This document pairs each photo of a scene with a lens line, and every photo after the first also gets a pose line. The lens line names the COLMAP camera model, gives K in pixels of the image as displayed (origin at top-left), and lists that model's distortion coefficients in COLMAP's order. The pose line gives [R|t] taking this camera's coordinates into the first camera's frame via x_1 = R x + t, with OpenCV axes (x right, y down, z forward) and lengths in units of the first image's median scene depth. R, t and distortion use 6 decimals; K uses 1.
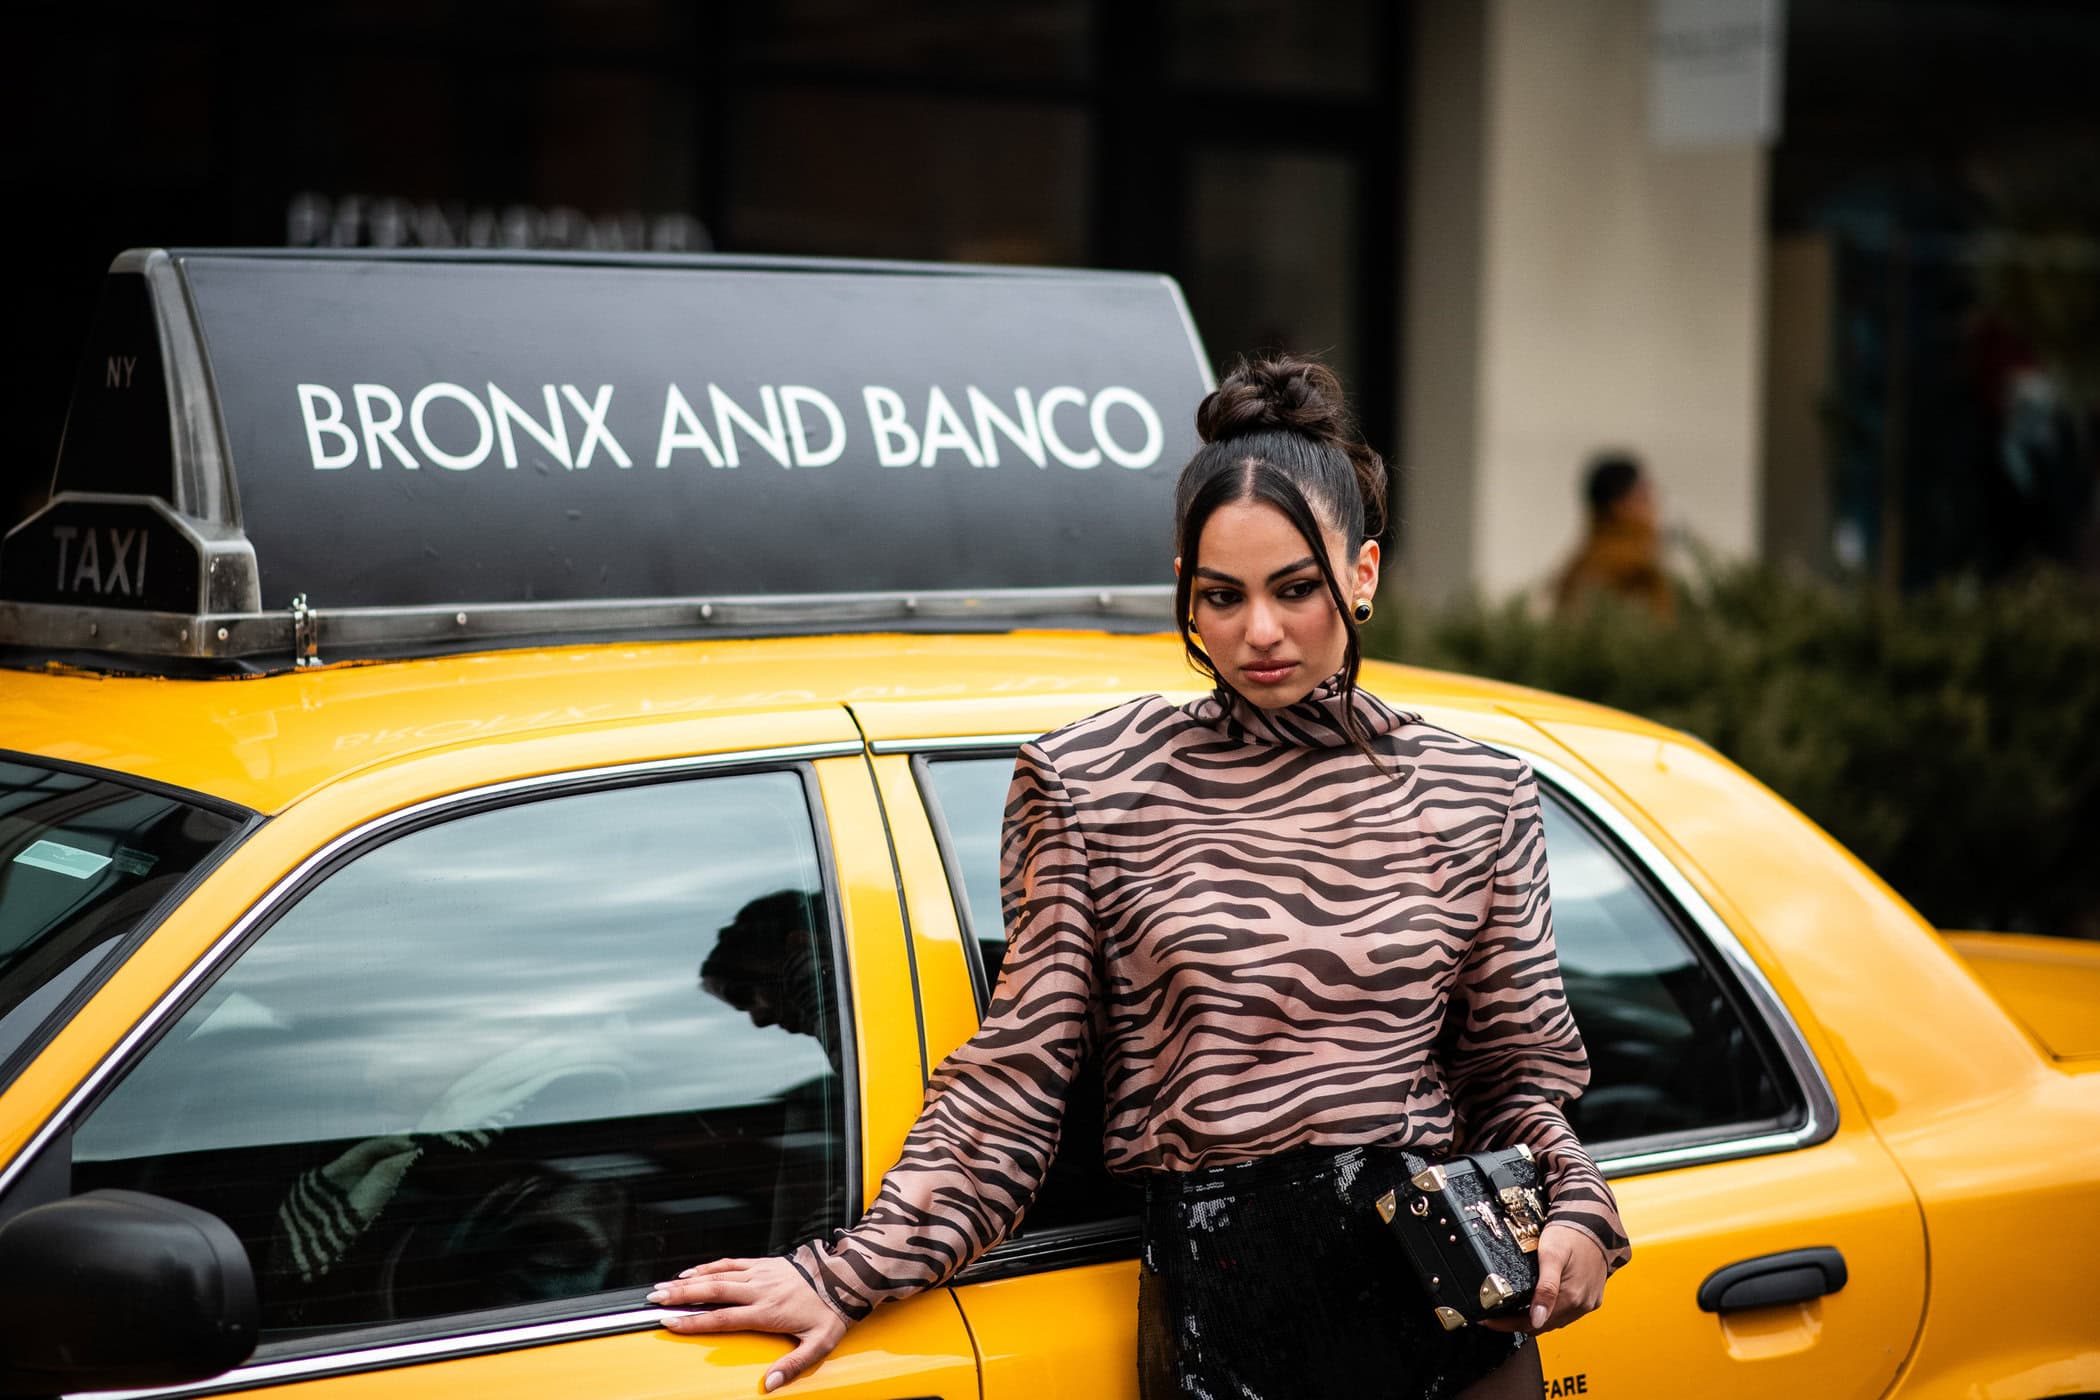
lens RADIAL K [[4876.1, 0, 1054.3], [0, 4876.1, 694.0], [0, 0, 1]] dist [0.137932, 0.000000]
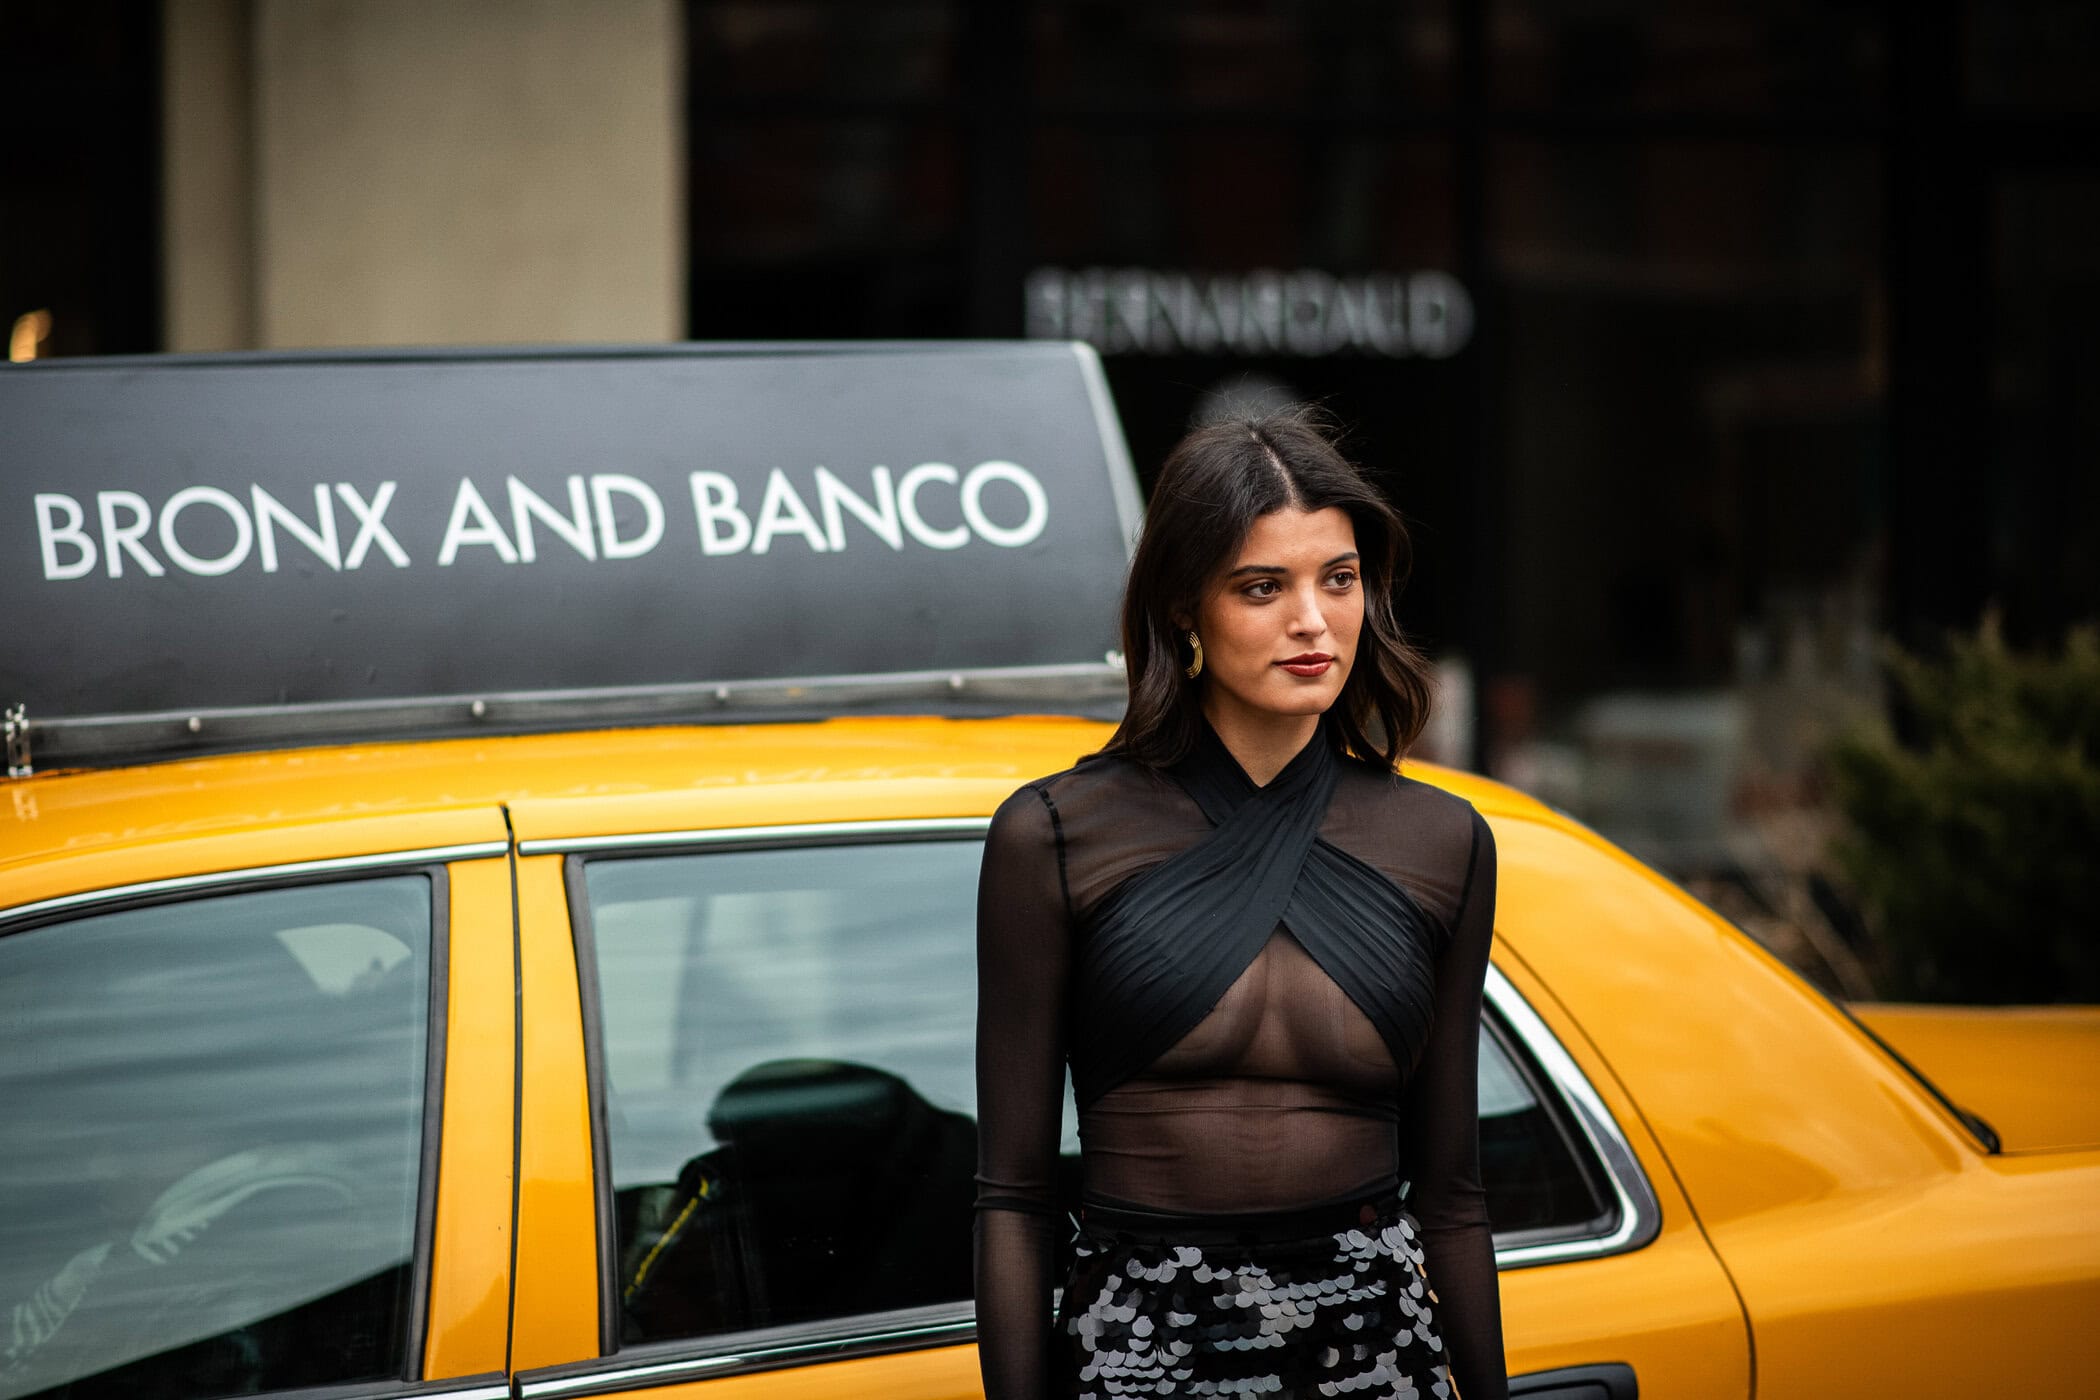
lens RADIAL K [[4876.1, 0, 1050.0], [0, 4876.1, 707.4], [0, 0, 1]] dist [0.137932, 0.000000]
pose [[0.970572, -0.024863, -0.239522, 0.276564], [0.022789, 0.999675, -0.011424, -0.003395], [0.239729, 0.005630, 0.970824, 0.070807]]
